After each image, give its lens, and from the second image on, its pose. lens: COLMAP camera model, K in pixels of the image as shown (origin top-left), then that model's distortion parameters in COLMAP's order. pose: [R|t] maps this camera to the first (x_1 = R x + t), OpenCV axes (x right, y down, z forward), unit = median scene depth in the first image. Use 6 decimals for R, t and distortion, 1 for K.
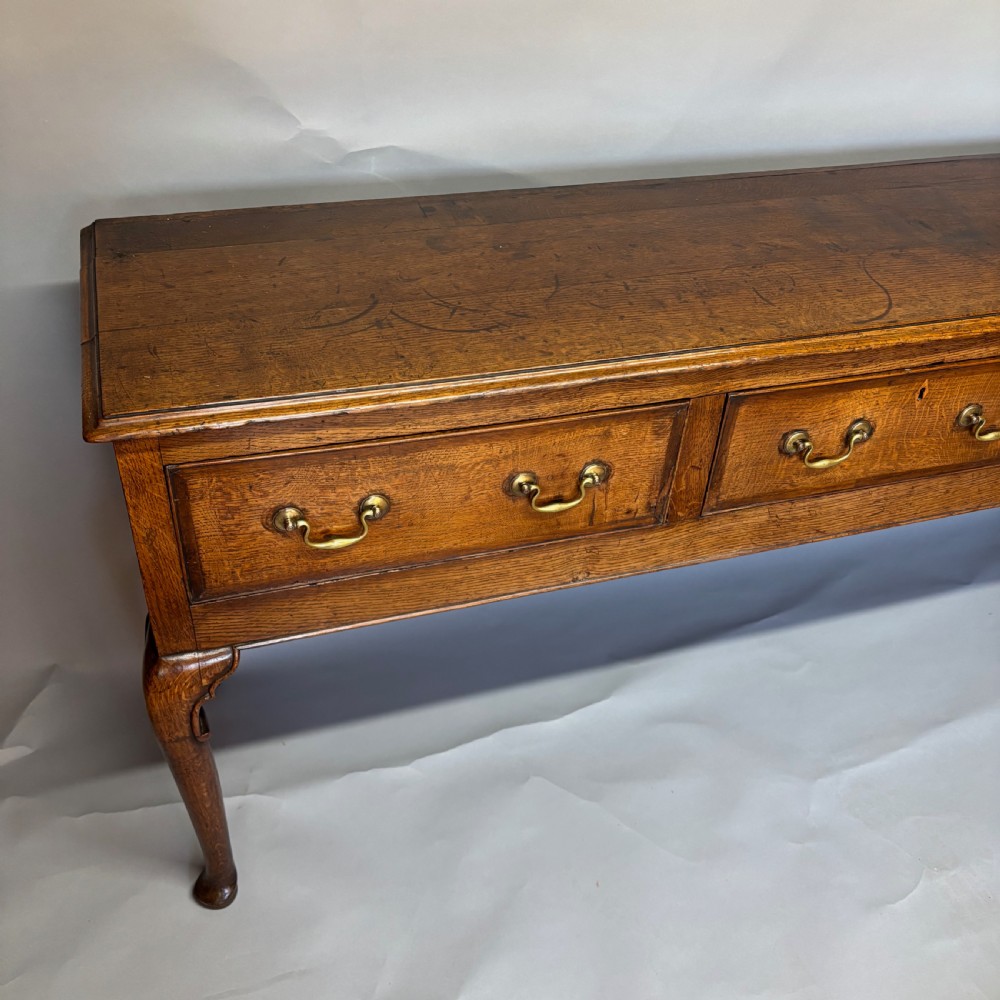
lens RADIAL K [[1013.9, 0, 513.9], [0, 1013.9, 514.8], [0, 0, 1]] dist [0.151256, -0.413323]
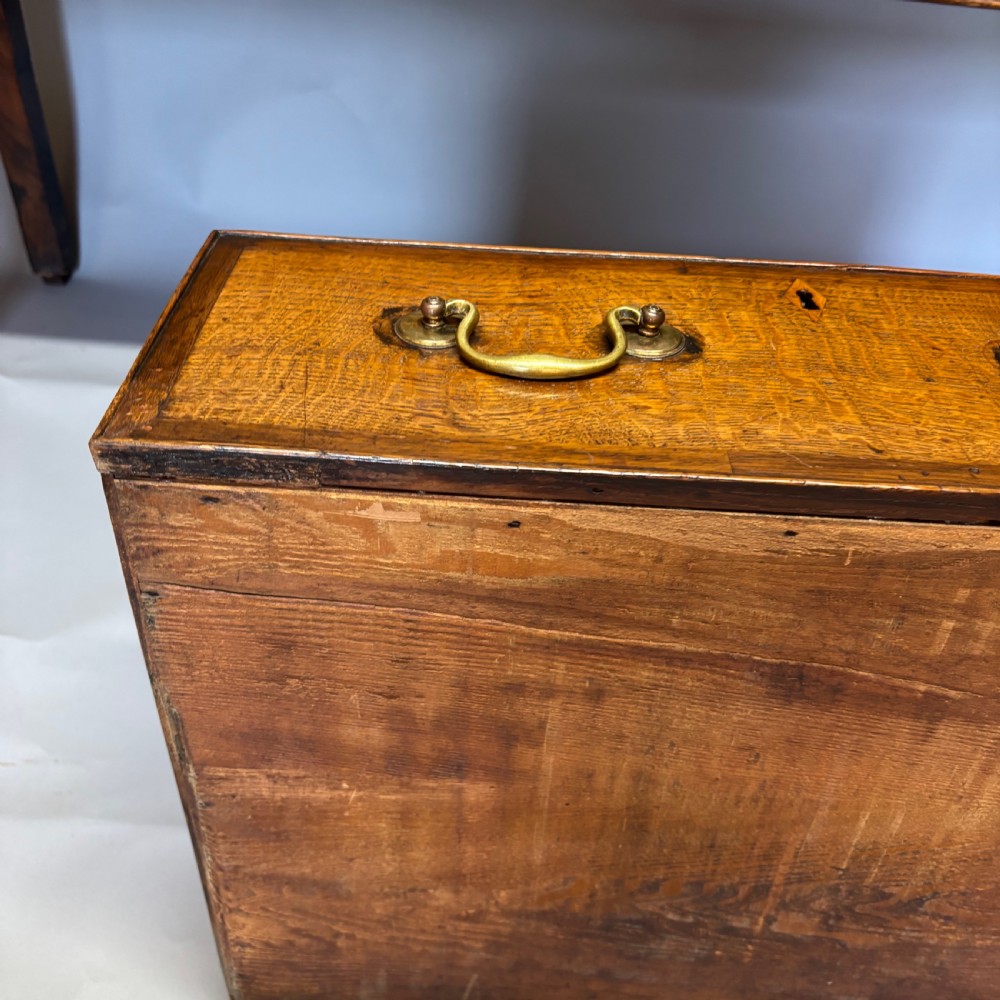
lens RADIAL K [[1023.0, 0, 504.5], [0, 1023.0, 517.7], [0, 0, 1]] dist [0.136793, -0.437387]
pose [[0.964302, -0.232823, -0.126154, 0.343158], [-0.129610, 0.000460, -0.991565, 0.276217], [0.230917, 0.972519, -0.029733, 1.132270]]
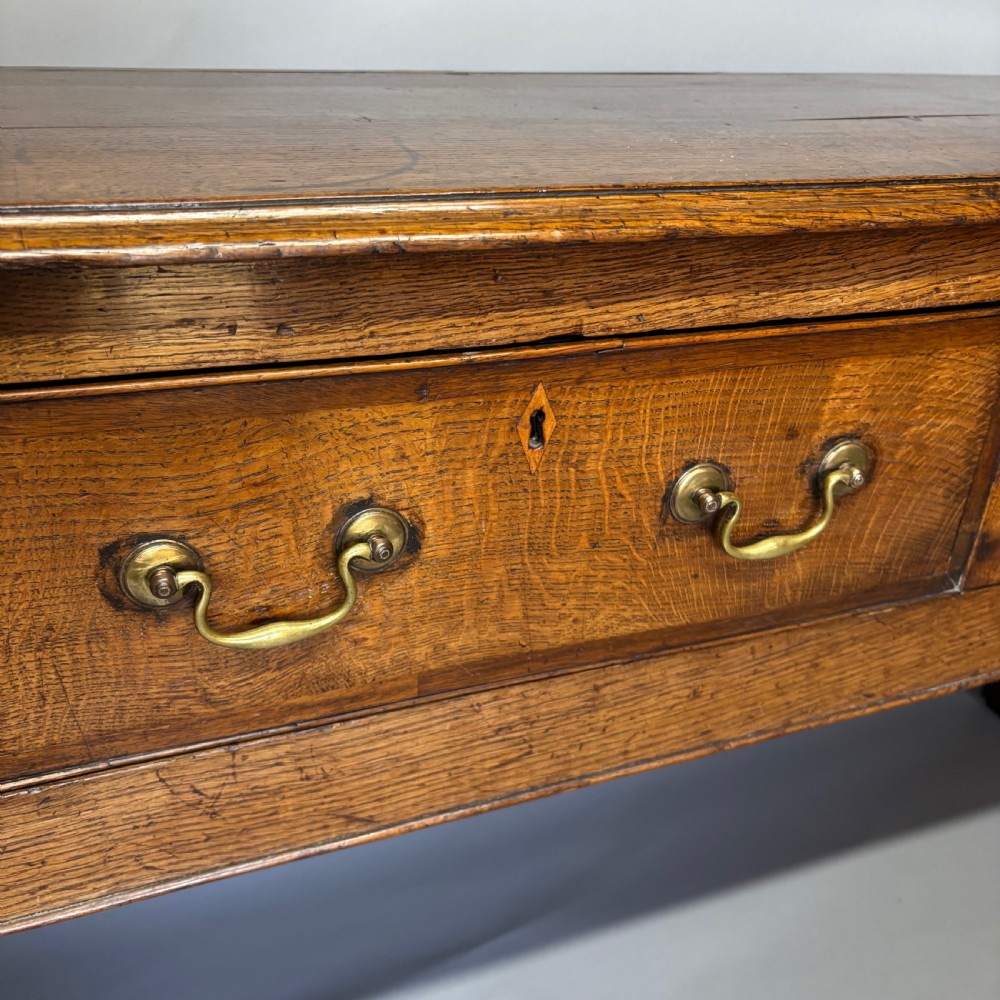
lens RADIAL K [[1021.7, 0, 493.7], [0, 1021.7, 504.9], [0, 0, 1]] dist [0.144136, -0.434108]
pose [[0.998500, -0.042458, 0.034582, 0.392455], [0.048553, 0.978473, -0.200581, -0.021002], [-0.025321, 0.201959, 0.979067, 0.696241]]
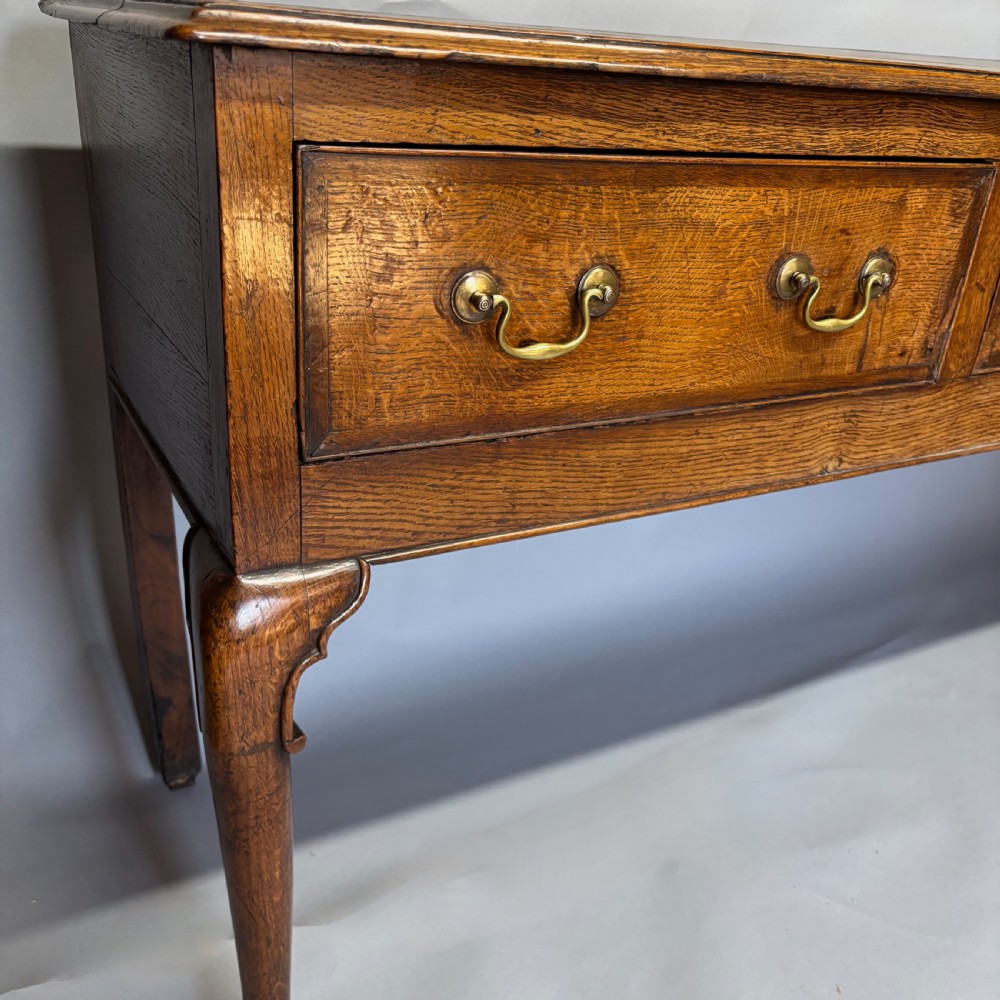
lens RADIAL K [[1023.0, 0, 504.5], [0, 1023.0, 517.7], [0, 0, 1]] dist [0.136793, -0.437387]
pose [[0.982149, -0.065656, 0.176273, -0.284664], [0.101164, 0.974409, -0.200729, 0.223011], [-0.158583, 0.214978, 0.963657, 0.413475]]
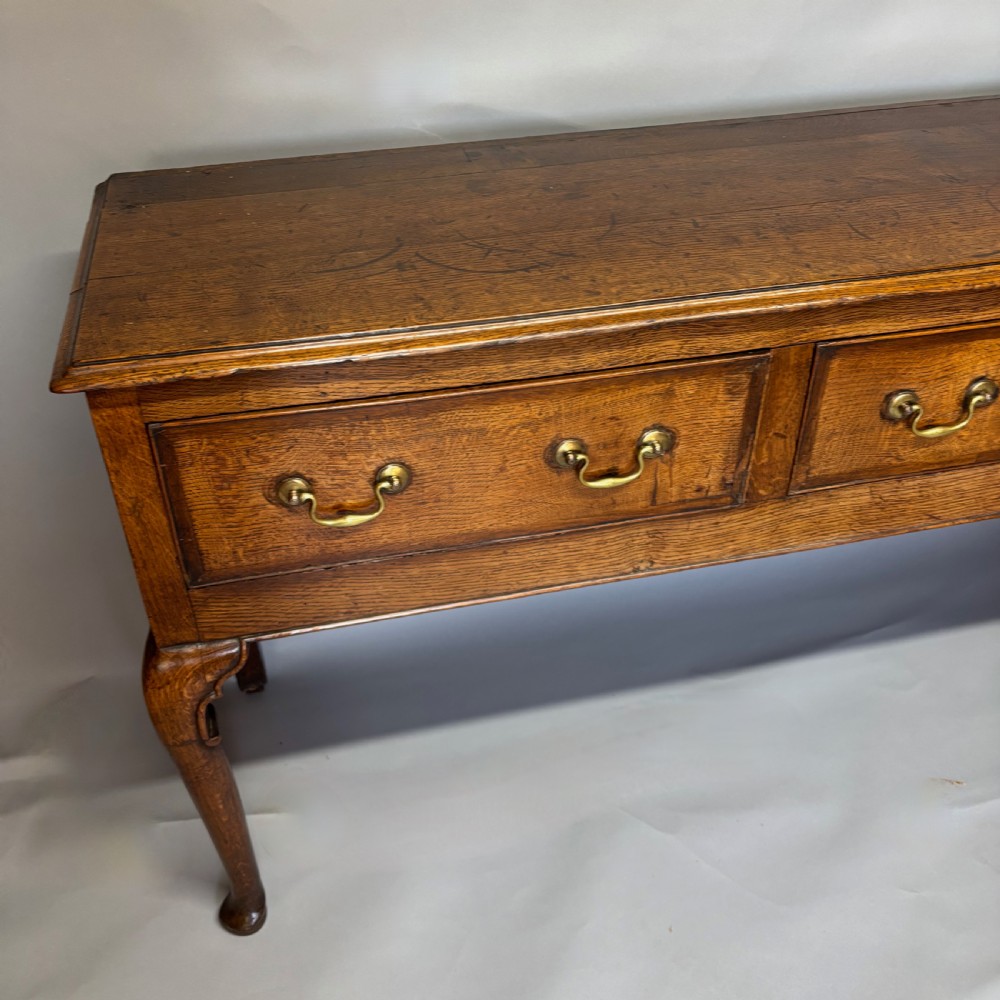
lens RADIAL K [[1023.0, 0, 504.5], [0, 1023.0, 517.7], [0, 0, 1]] dist [0.136793, -0.437387]
pose [[0.993840, 0.000780, -0.110823, 0.048941], [-0.003094, 0.999781, -0.020707, 0.040811], [0.110782, 0.020923, 0.993624, 0.135839]]
